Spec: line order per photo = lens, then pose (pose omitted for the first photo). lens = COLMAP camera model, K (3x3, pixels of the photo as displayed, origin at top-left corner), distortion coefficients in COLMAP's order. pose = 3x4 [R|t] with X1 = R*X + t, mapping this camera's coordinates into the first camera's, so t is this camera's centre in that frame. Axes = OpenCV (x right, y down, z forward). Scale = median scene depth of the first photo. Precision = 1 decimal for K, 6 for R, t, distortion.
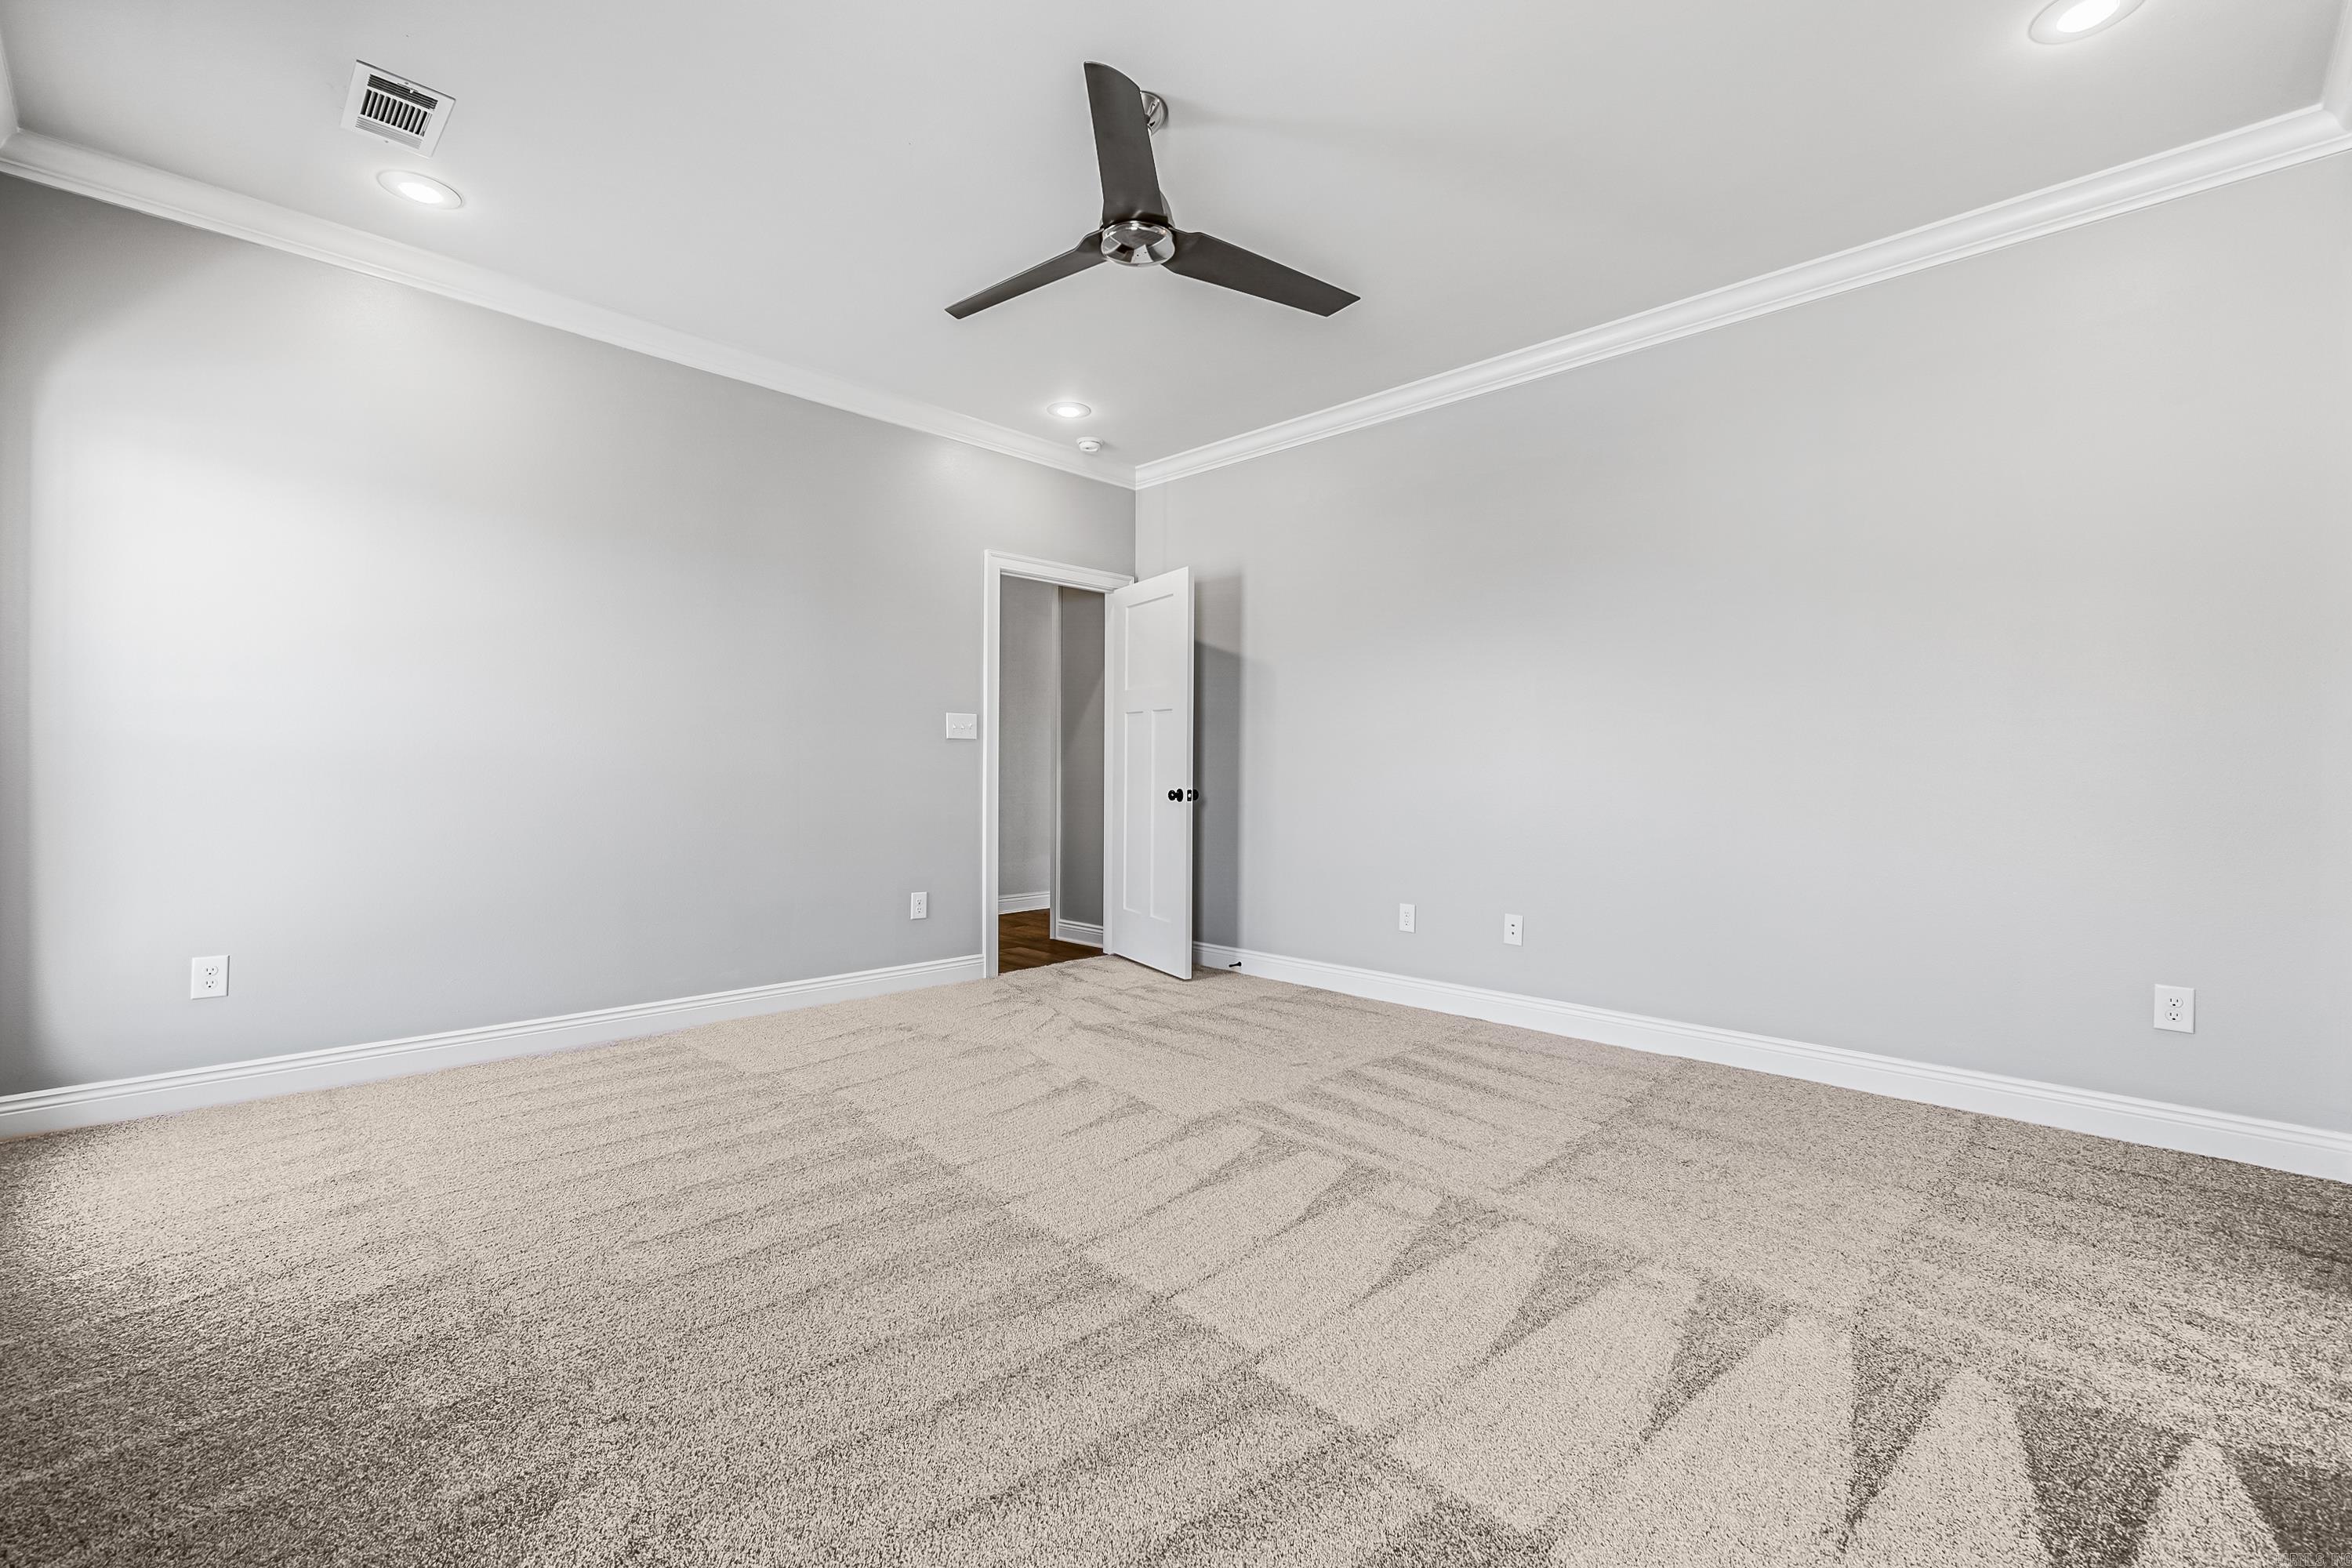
lens RADIAL K [[993.1, 0, 1170.2], [0, 993.1, 776.3], [0, 0, 1]] dist [-0.006690, -0.000224]
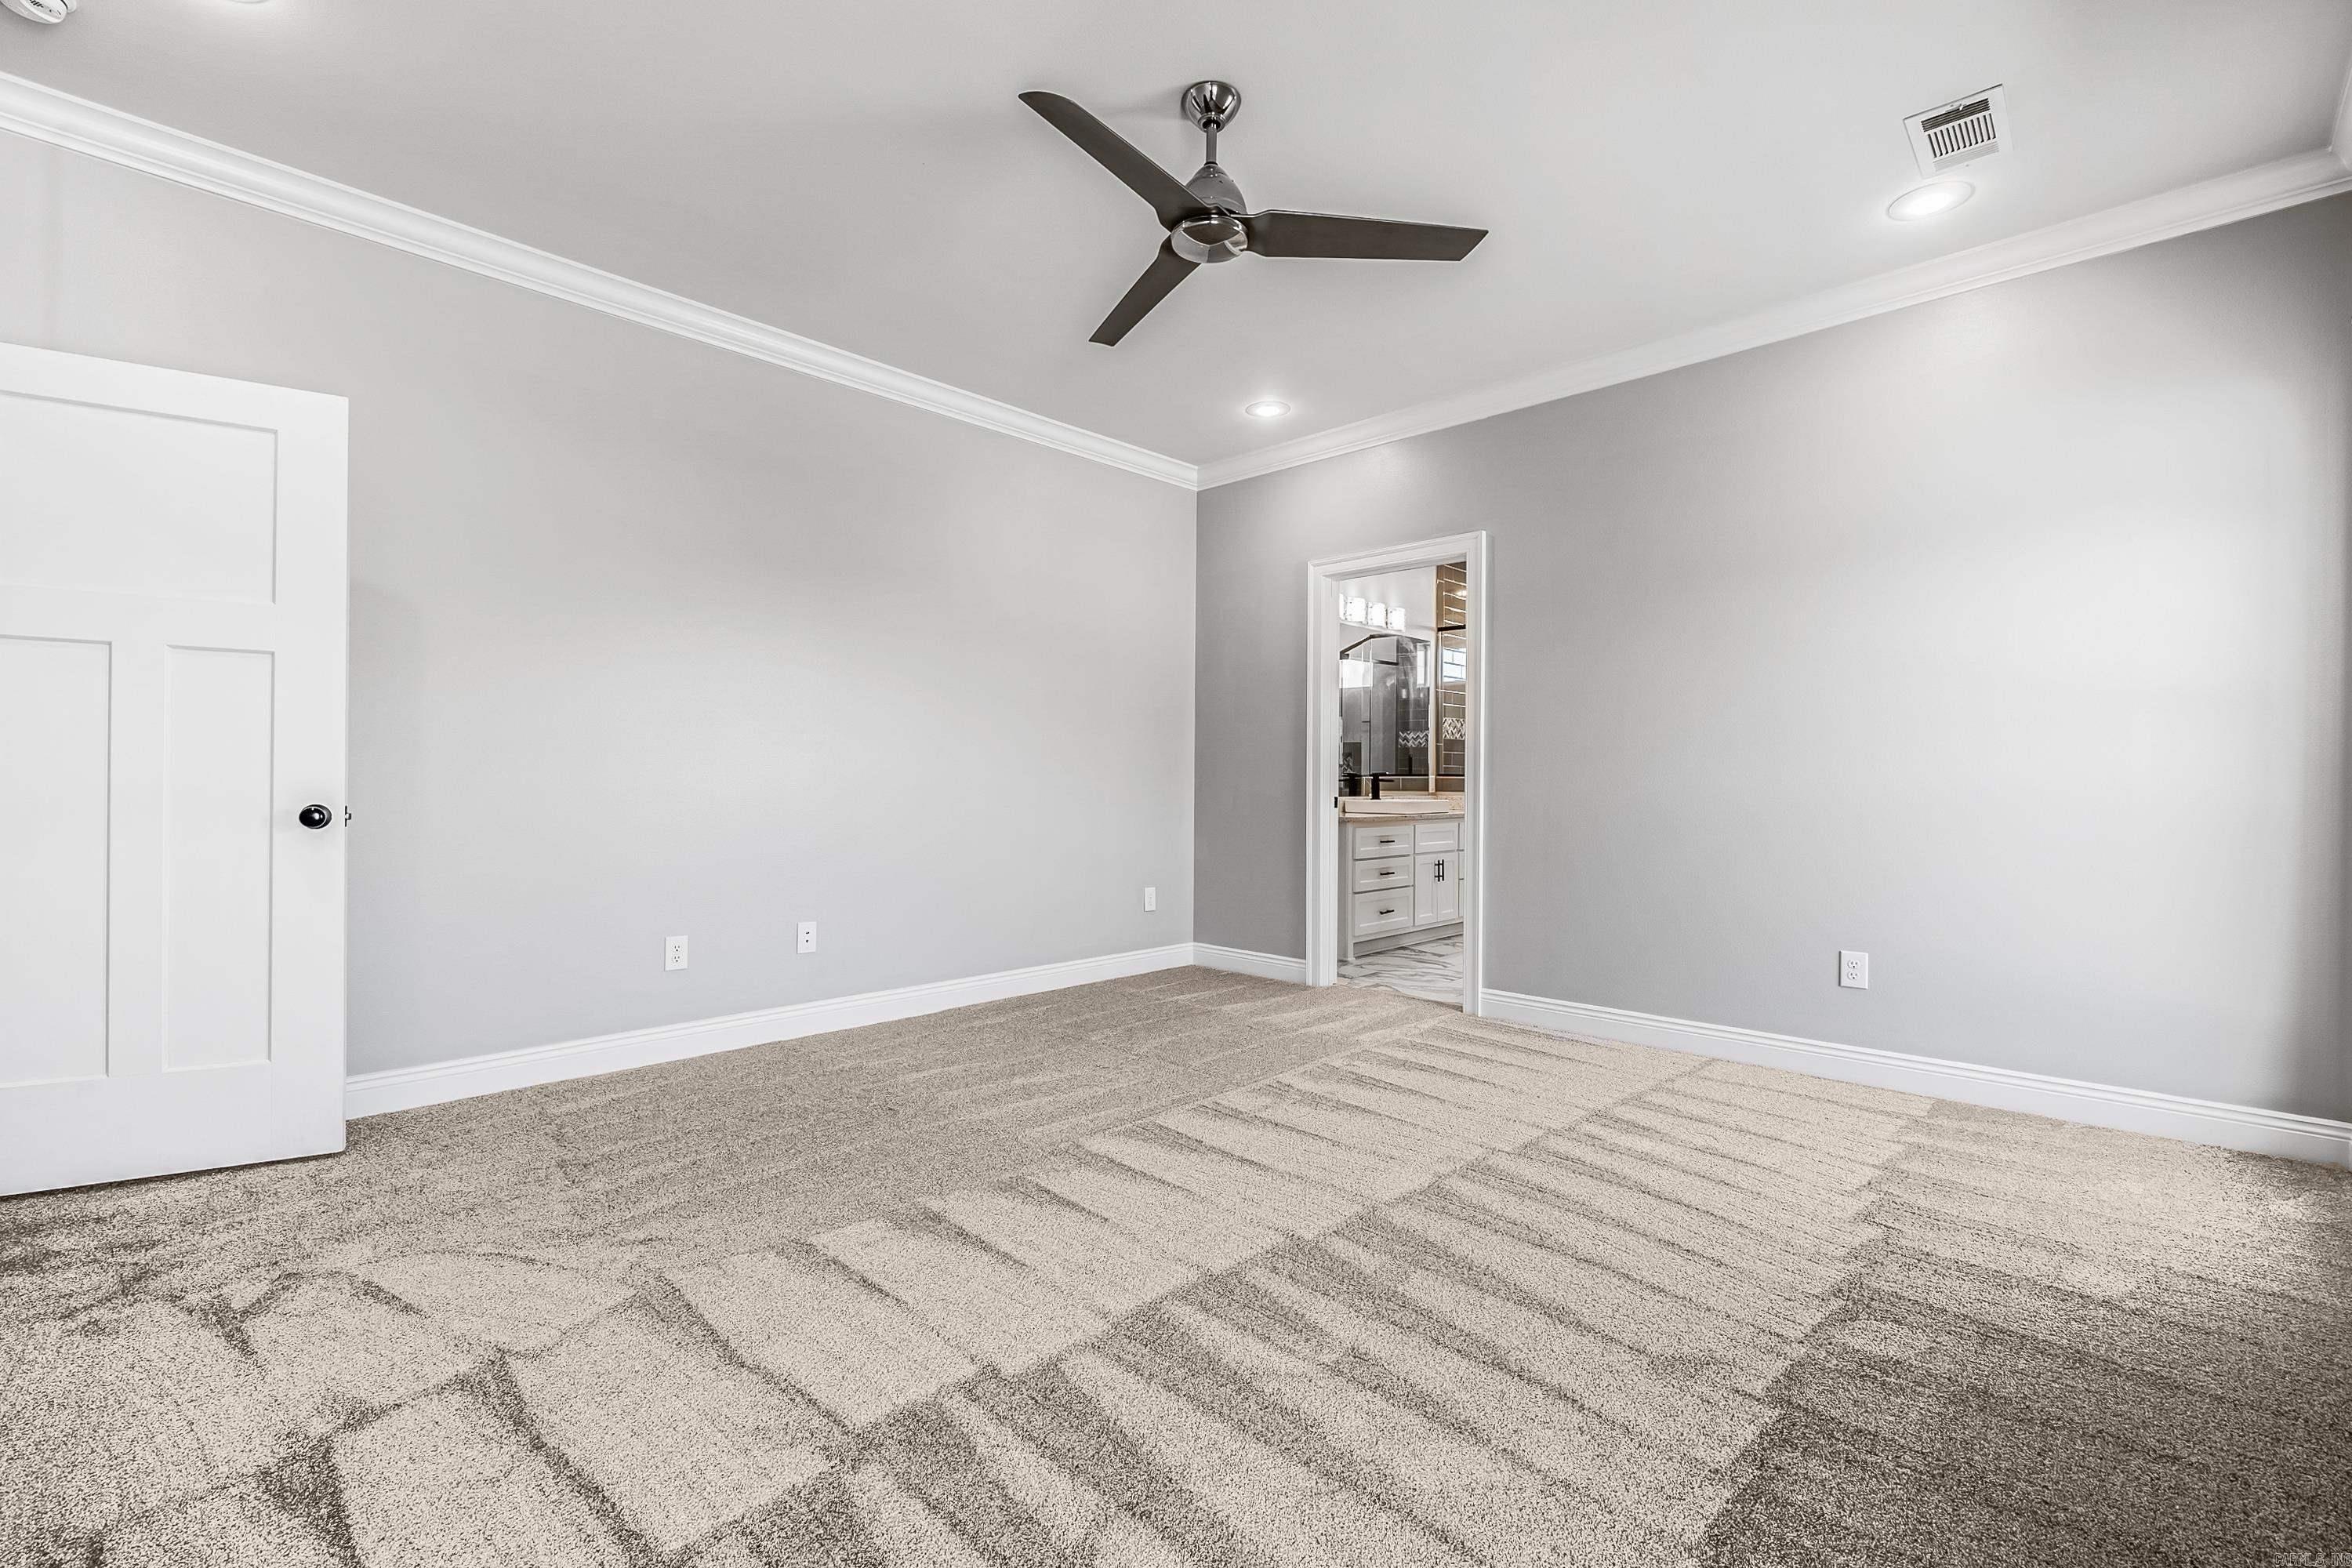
lens RADIAL K [[993.1, 0, 1170.2], [0, 993.1, 776.3], [0, 0, 1]] dist [-0.006690, -0.000224]
pose [[-0.005766, 0.001203, 0.999983, -0.904884], [-0.000458, 0.999999, -0.001205, -0.004310], [-0.999983, -0.000465, -0.005765, 0.923530]]
